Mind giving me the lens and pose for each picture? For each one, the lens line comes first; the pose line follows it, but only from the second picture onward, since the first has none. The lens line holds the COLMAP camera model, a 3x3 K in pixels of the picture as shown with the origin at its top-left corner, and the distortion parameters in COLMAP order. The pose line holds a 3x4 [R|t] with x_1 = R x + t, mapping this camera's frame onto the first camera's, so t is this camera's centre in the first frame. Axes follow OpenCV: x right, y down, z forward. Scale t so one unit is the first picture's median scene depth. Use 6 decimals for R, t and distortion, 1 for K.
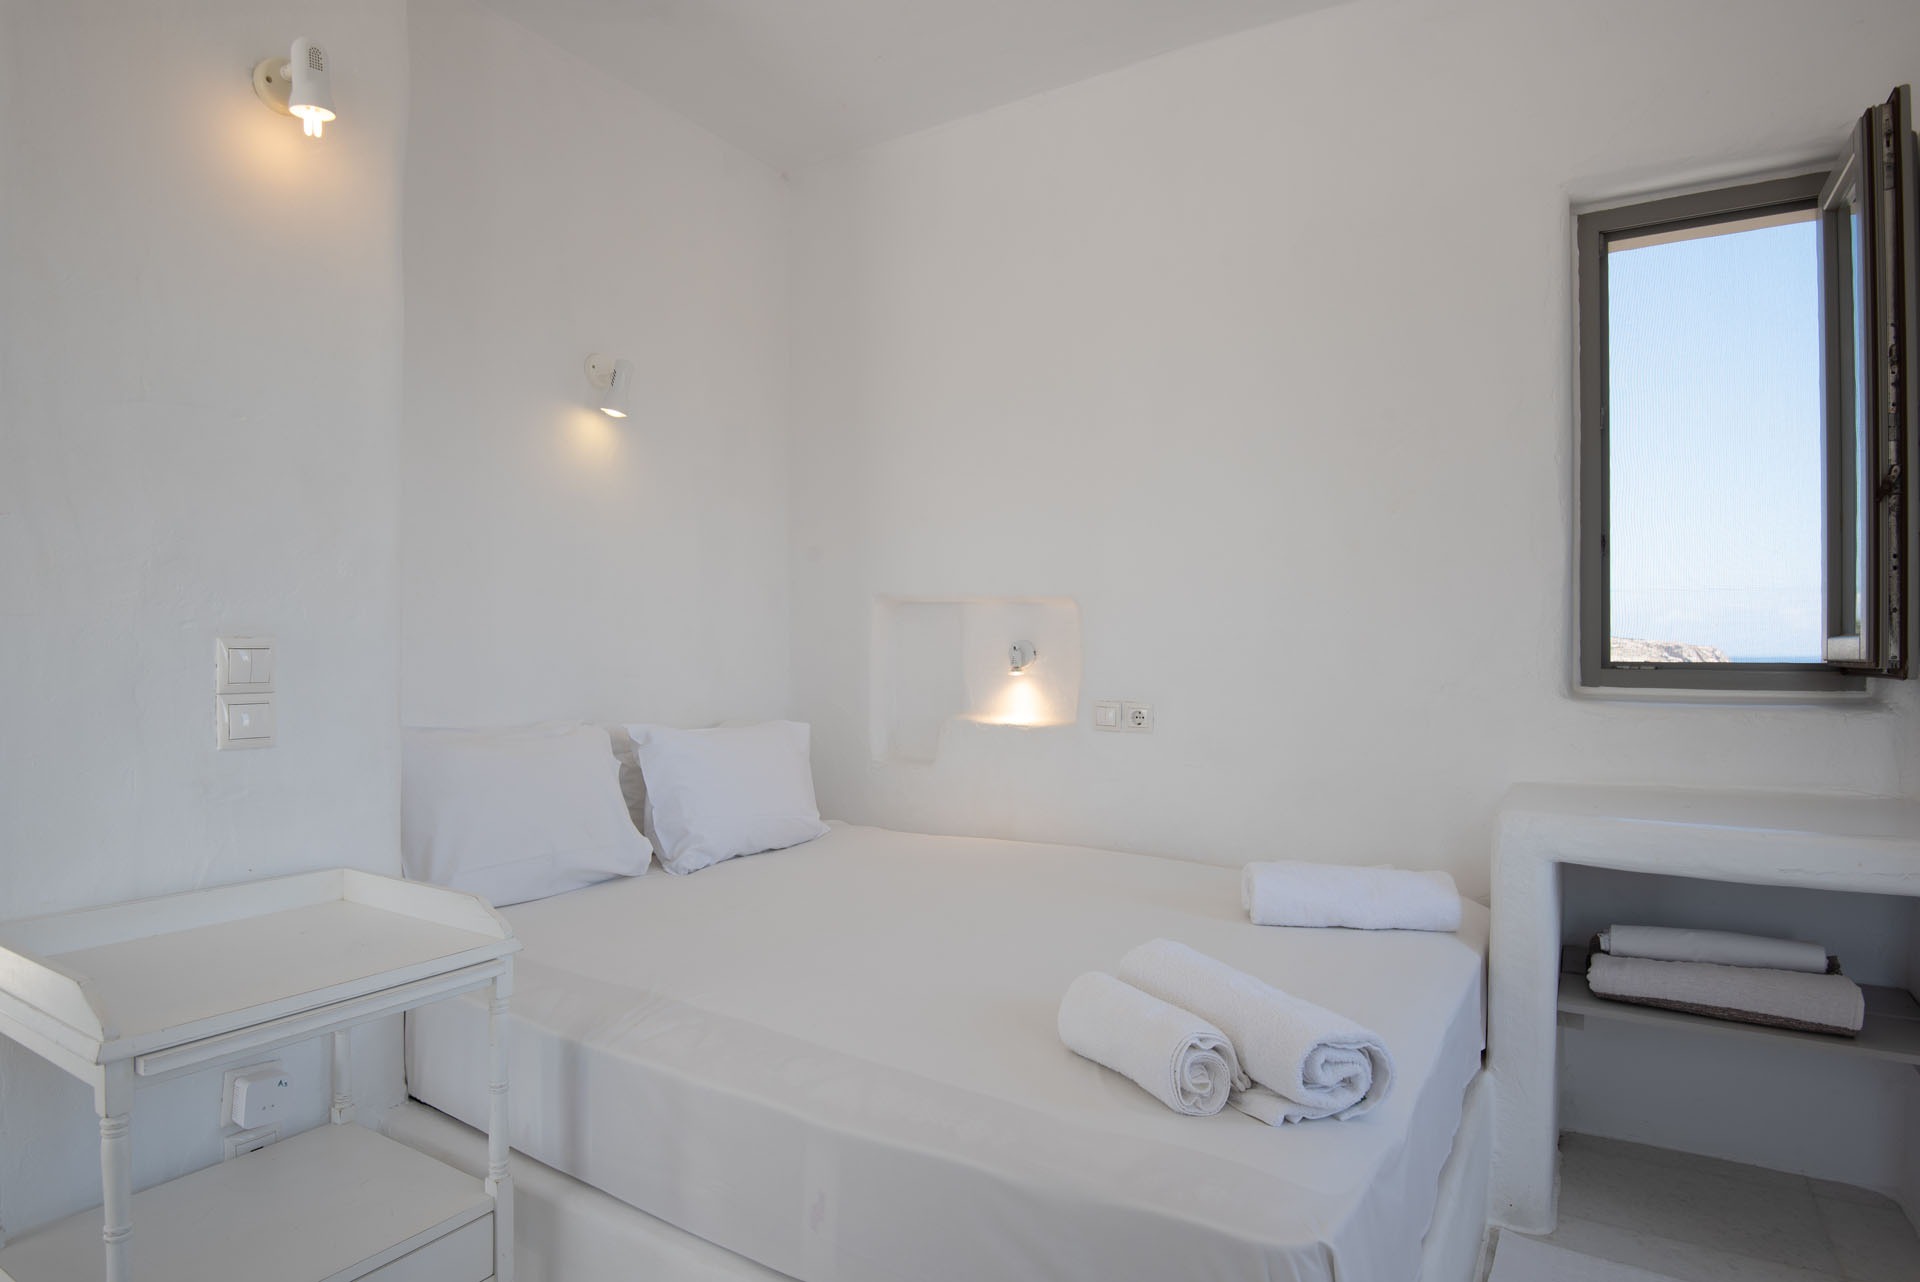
lens RADIAL K [[1019.9, 0, 952.0], [0, 1019.9, 646.3], [0, 0, 1]] dist [0.000912, -0.022118]
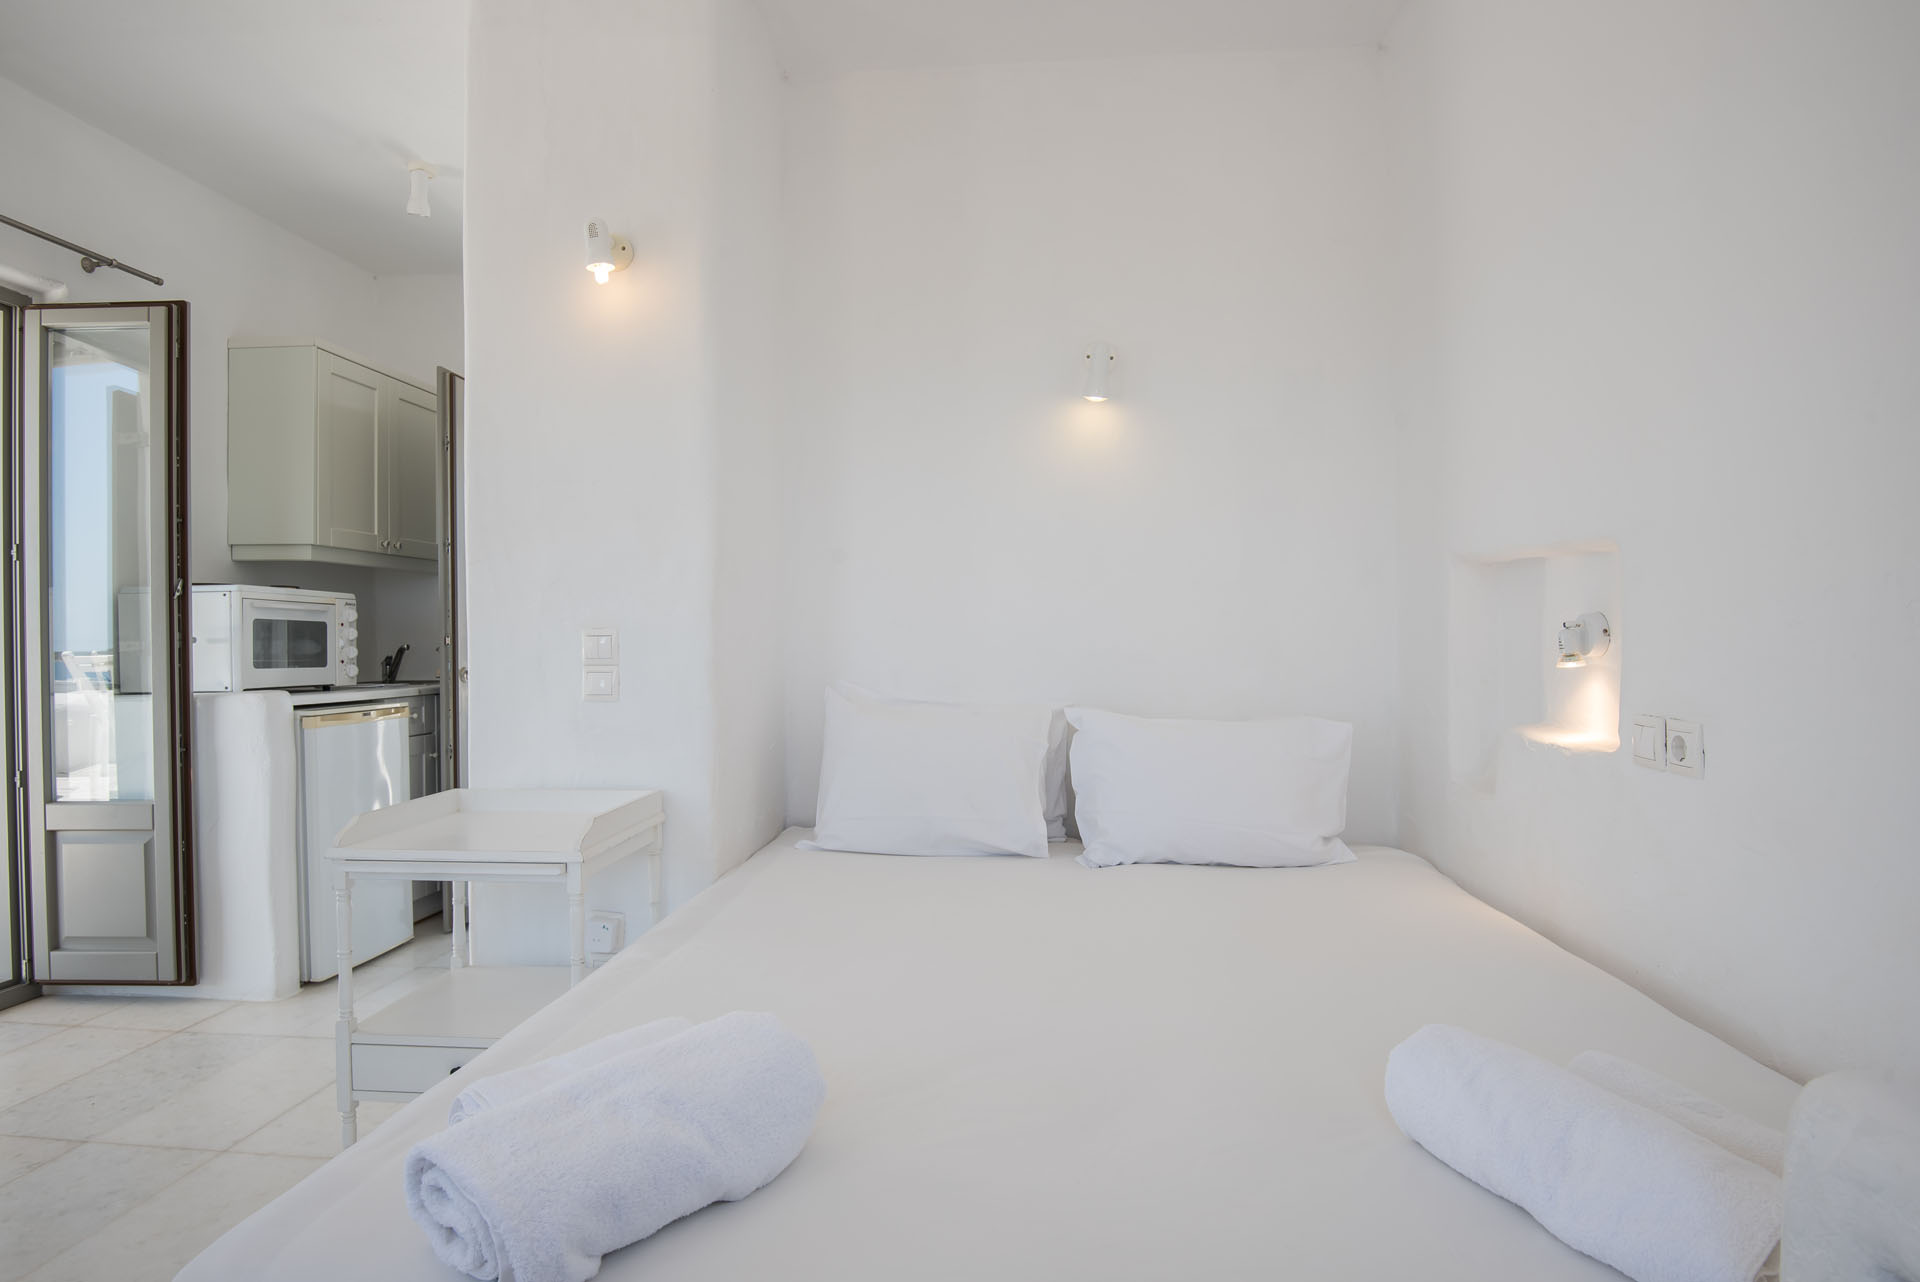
lens RADIAL K [[1019.9, 0, 952.0], [0, 1019.9, 646.3], [0, 0, 1]] dist [0.000912, -0.022118]
pose [[0.465220, -0.000767, -0.885195, 0.482741], [0.010661, 0.999932, 0.004736, 0.008655], [0.885131, -0.011640, 0.465197, 0.400966]]
